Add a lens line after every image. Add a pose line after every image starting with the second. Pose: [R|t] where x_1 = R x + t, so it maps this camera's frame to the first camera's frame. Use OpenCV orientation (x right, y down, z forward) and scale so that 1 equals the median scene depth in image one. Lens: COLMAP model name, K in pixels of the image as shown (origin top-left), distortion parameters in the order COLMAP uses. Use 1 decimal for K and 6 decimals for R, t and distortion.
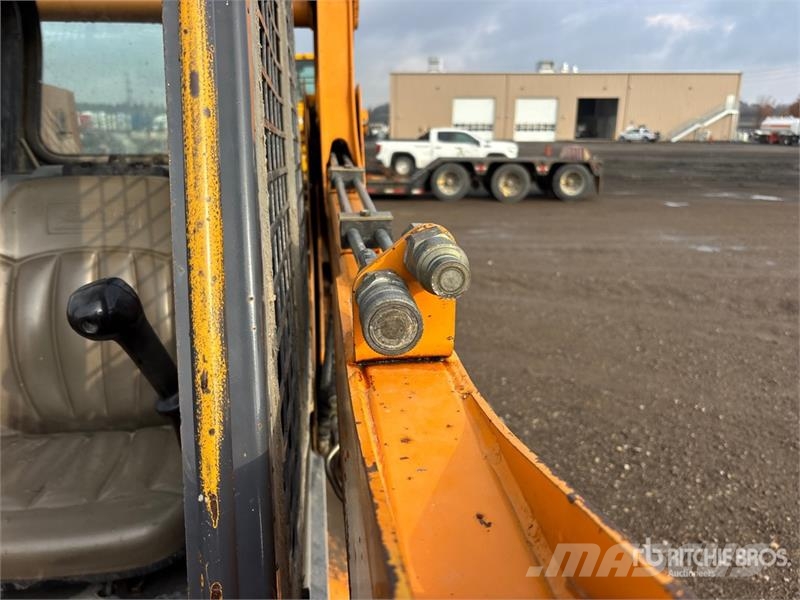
lens RADIAL K [[598.3, 0, 399.9], [0, 598.3, 302.5], [0, 0, 1]] dist [0.046626, -0.061179]
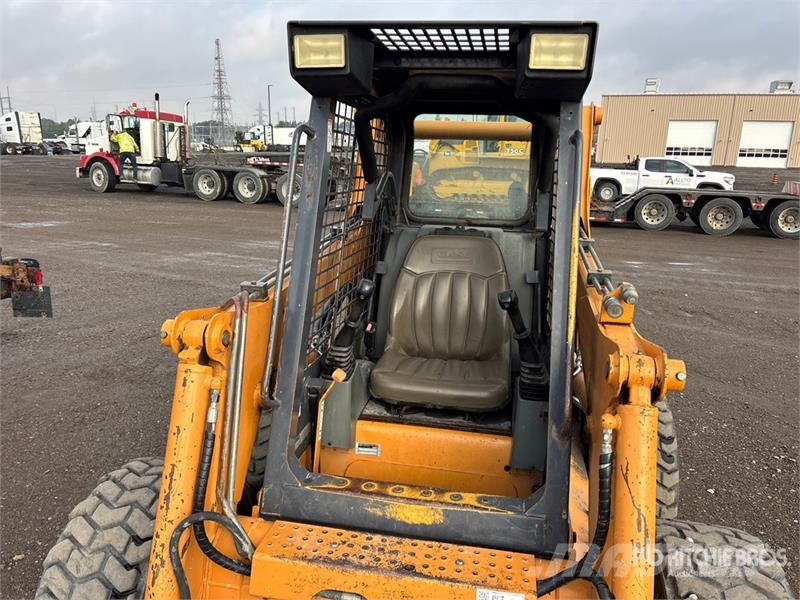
lens RADIAL K [[598.3, 0, 399.9], [0, 598.3, 302.5], [0, 0, 1]] dist [0.046626, -0.061179]
pose [[0.949173, 0.094968, -0.300087, -0.011734], [-0.102856, 0.994640, -0.010561, 0.011639], [0.297476, 0.040891, 0.953853, -0.211556]]
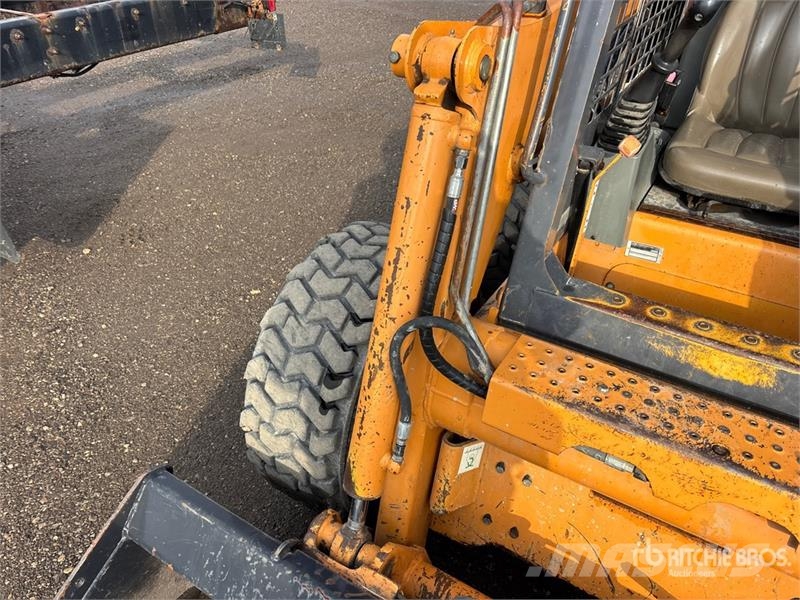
lens RADIAL K [[598.3, 0, 399.9], [0, 598.3, 302.5], [0, 0, 1]] dist [0.046626, -0.061179]
pose [[0.771919, 0.364076, -0.521143, -0.069354], [-0.150870, 0.901261, 0.406161, 0.026658], [0.617559, -0.234898, 0.750629, -0.137629]]
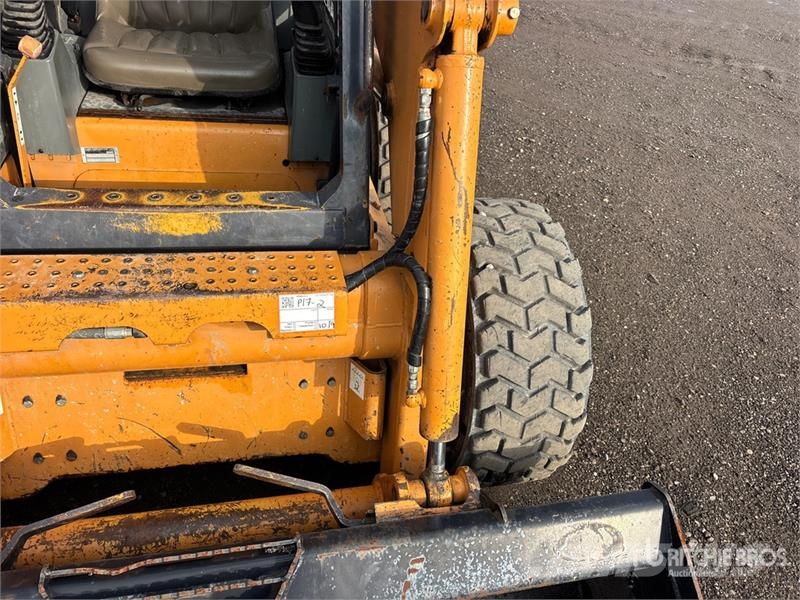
lens RADIAL K [[598.3, 0, 399.9], [0, 598.3, 302.5], [0, 0, 1]] dist [0.046626, -0.061179]
pose [[0.988779, 0.048236, 0.141387, -0.031662], [-0.101697, 0.910618, 0.400540, 0.036017], [-0.109429, -0.410424, 0.905305, -0.158063]]
